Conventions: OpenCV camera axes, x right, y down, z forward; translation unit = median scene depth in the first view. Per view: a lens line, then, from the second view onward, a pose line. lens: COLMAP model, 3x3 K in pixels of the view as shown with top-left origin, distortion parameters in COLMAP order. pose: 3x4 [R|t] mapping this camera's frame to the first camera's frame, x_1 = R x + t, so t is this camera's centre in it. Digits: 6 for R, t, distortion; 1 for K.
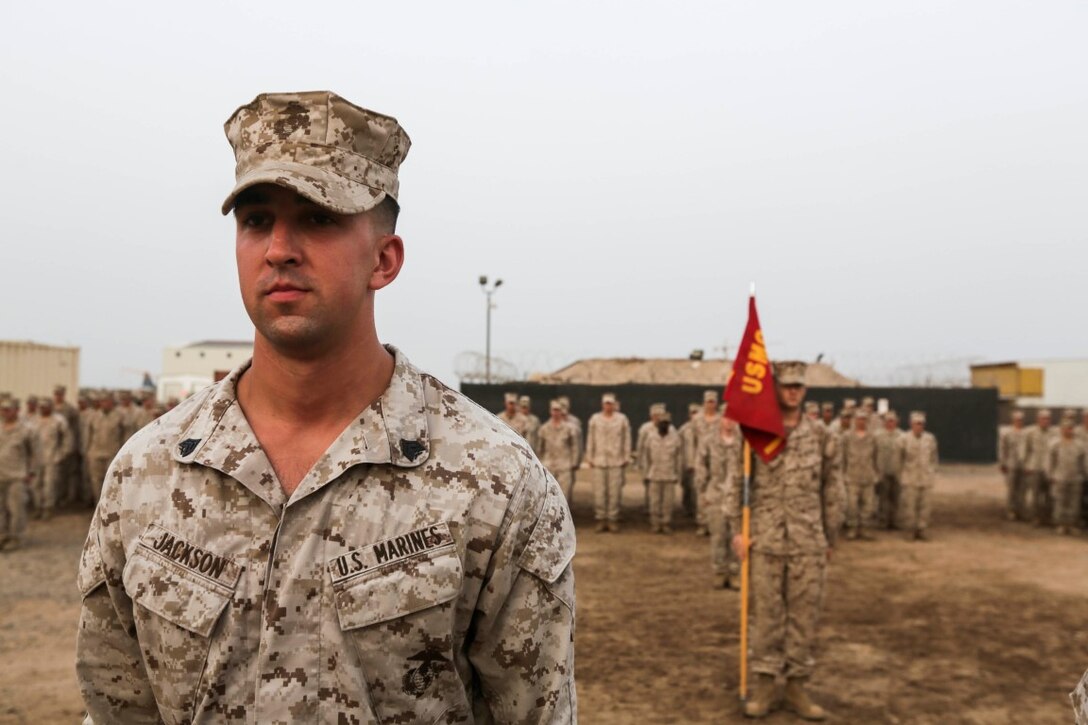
lens RADIAL K [[1047.7, 0, 544.0], [0, 1047.7, 362.5], [0, 0, 1]] dist [0.037535, 0.007501]
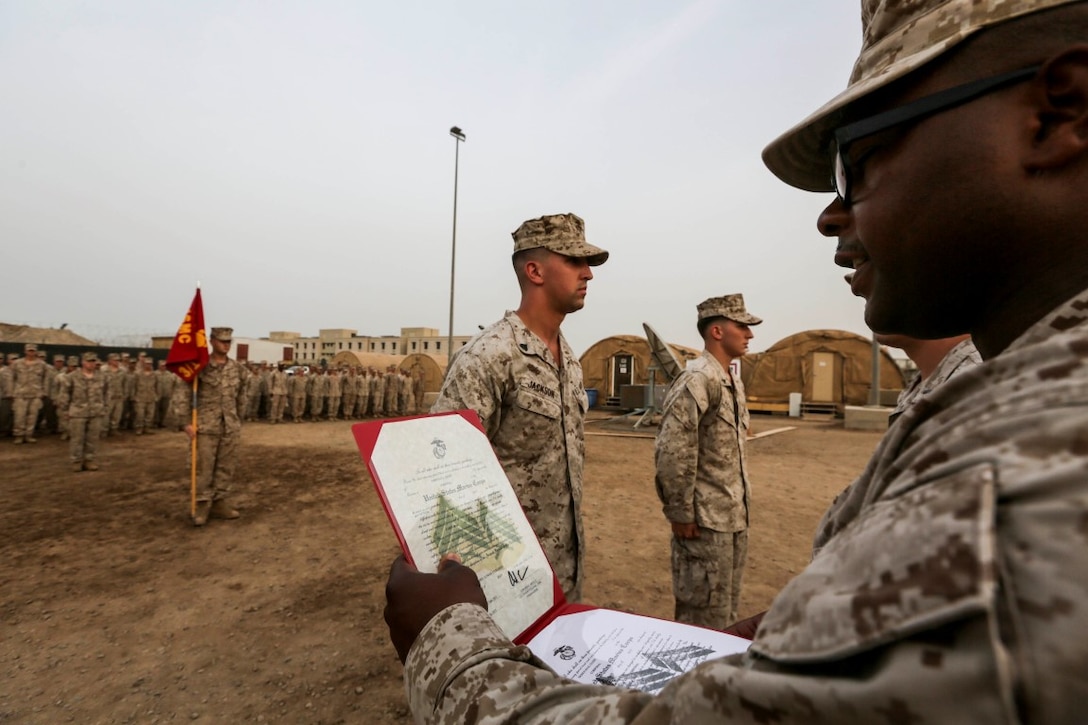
lens RADIAL K [[514.1, 0, 544.0], [0, 514.1, 362.5], [0, 0, 1]] dist [0.000451, 0.000338]
pose [[0.496970, 0.012792, 0.867673, -0.261490], [-0.049901, 0.998658, 0.013858, 0.019094], [-0.866332, -0.050185, 0.496941, 0.074787]]
